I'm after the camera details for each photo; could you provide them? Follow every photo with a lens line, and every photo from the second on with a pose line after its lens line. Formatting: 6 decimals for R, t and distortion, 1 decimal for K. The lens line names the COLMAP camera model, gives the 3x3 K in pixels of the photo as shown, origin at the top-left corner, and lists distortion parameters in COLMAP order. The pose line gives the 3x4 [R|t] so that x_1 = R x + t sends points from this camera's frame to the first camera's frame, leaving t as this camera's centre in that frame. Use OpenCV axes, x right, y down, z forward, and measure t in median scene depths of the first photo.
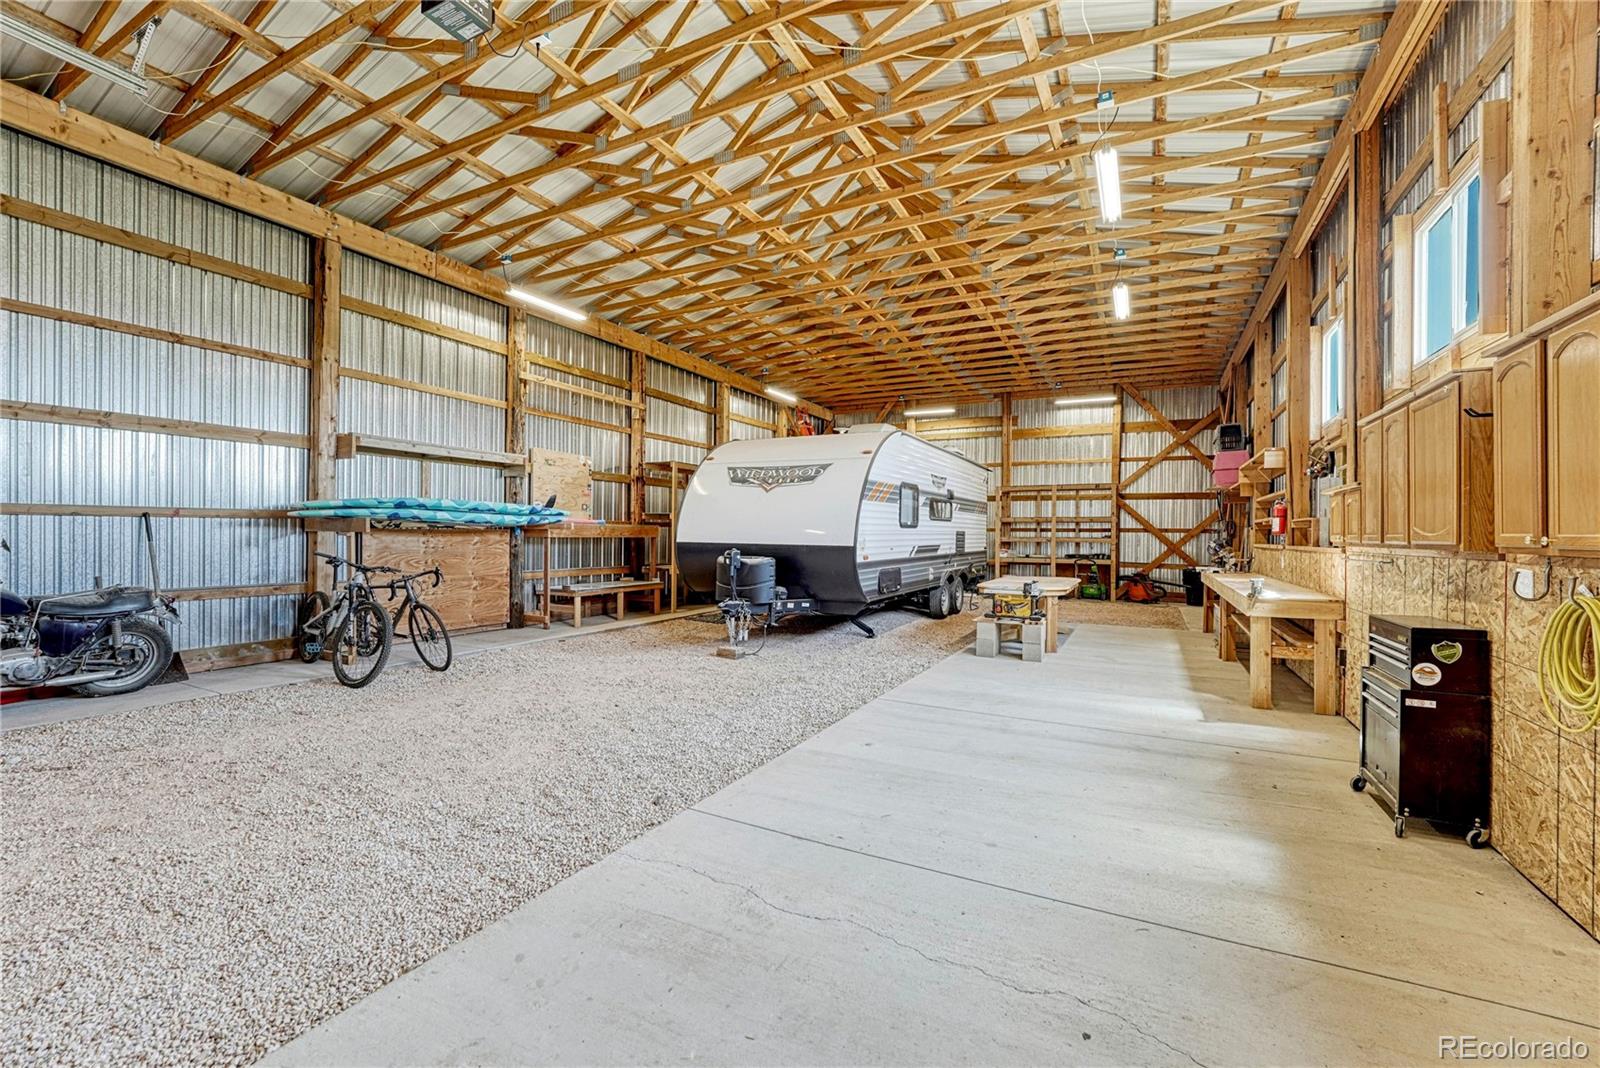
lens RADIAL K [[672.6, 0, 799.9], [0, 672.6, 537.6], [0, 0, 1]] dist [-0.006691, 0.000113]
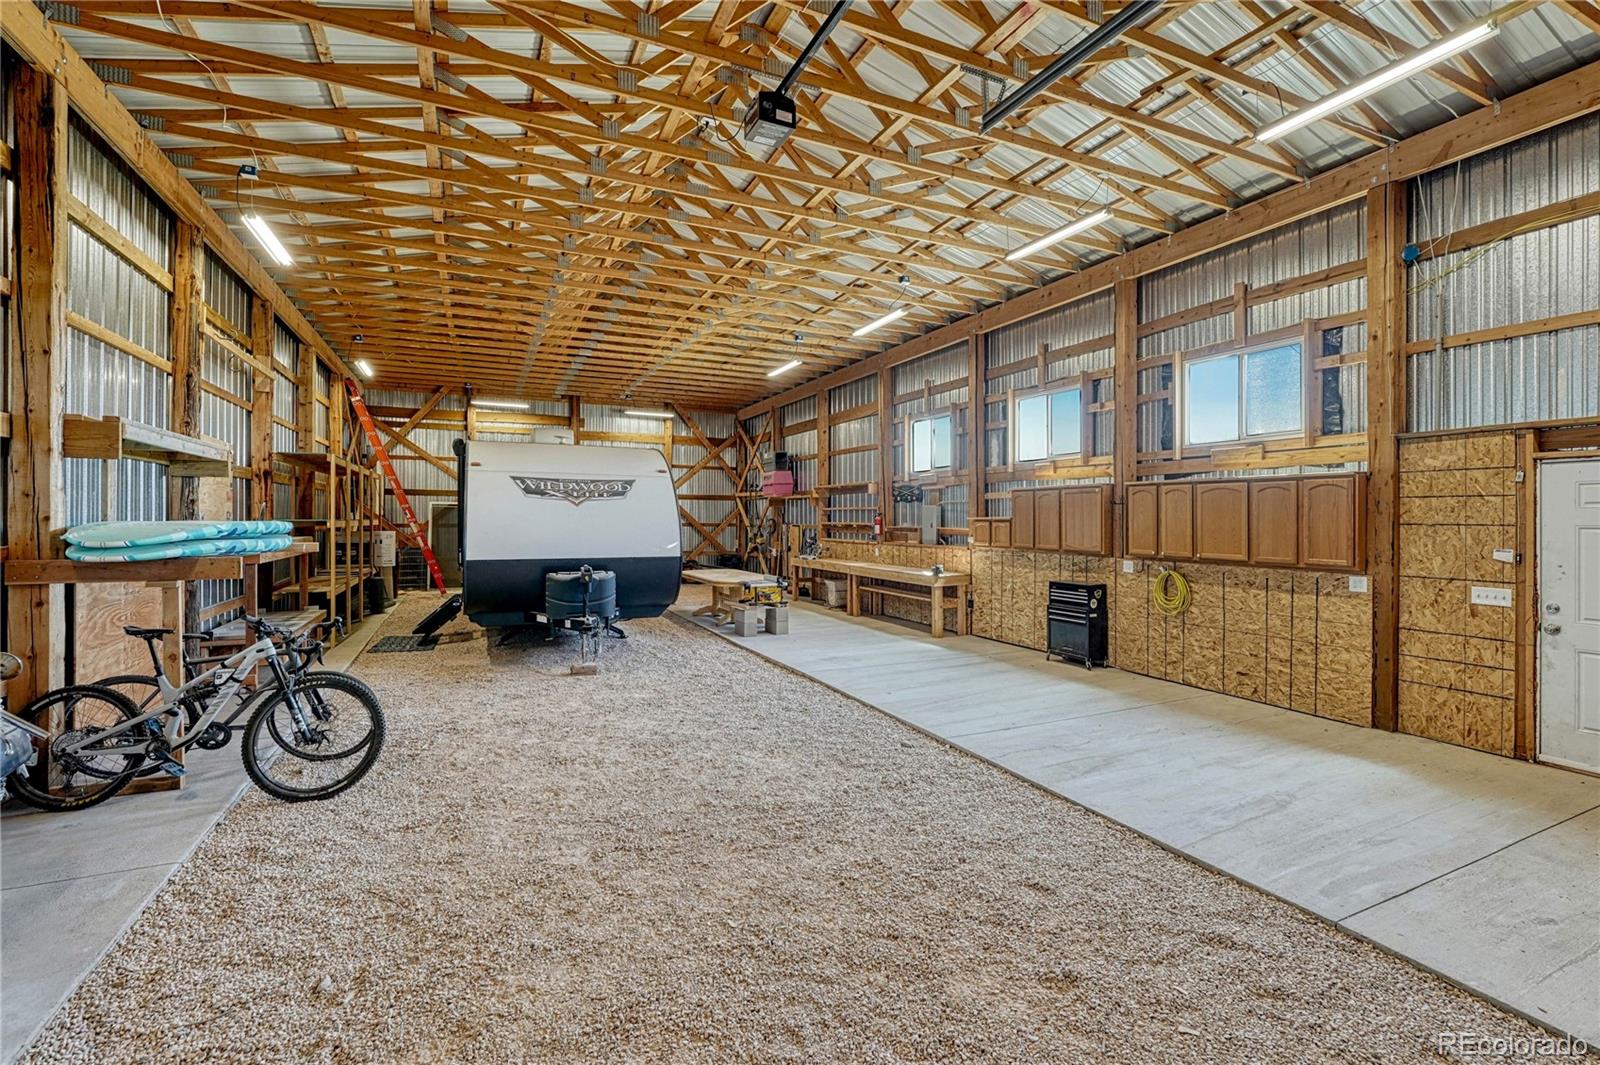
lens RADIAL K [[696.5, 0, 801.5], [0, 696.5, 508.5], [0, 0, 1]] dist [-0.001158, -0.000298]
pose [[0.606378, 0.000029, 0.795177, -0.659921], [0.008574, 0.999942, -0.006574, -0.053003], [-0.795131, 0.010805, 0.606342, 0.102028]]
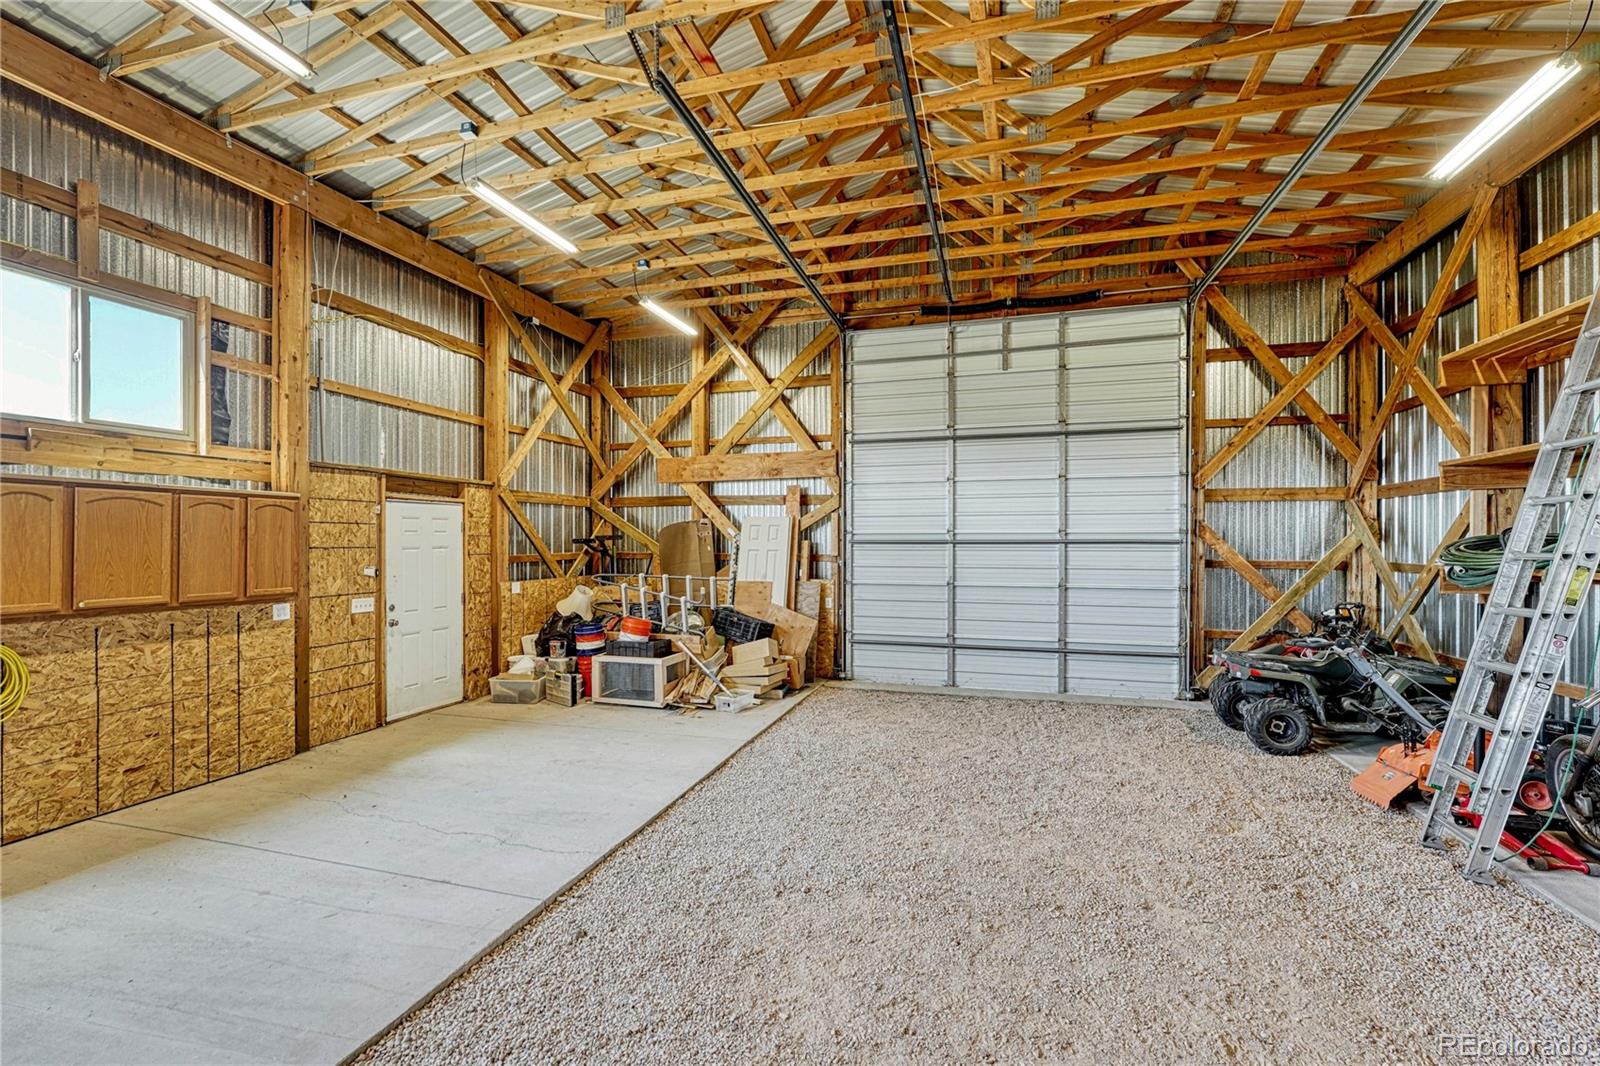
lens RADIAL K [[672.6, 0, 797.0], [0, 672.6, 540.7], [0, 0, 1]] dist [-0.006691, 0.000113]
pose [[-0.982856, -0.010349, -0.184086, -0.130630], [-0.010913, 0.999938, 0.002050, -0.051207], [0.184054, 0.004024, -0.982908, 0.799651]]
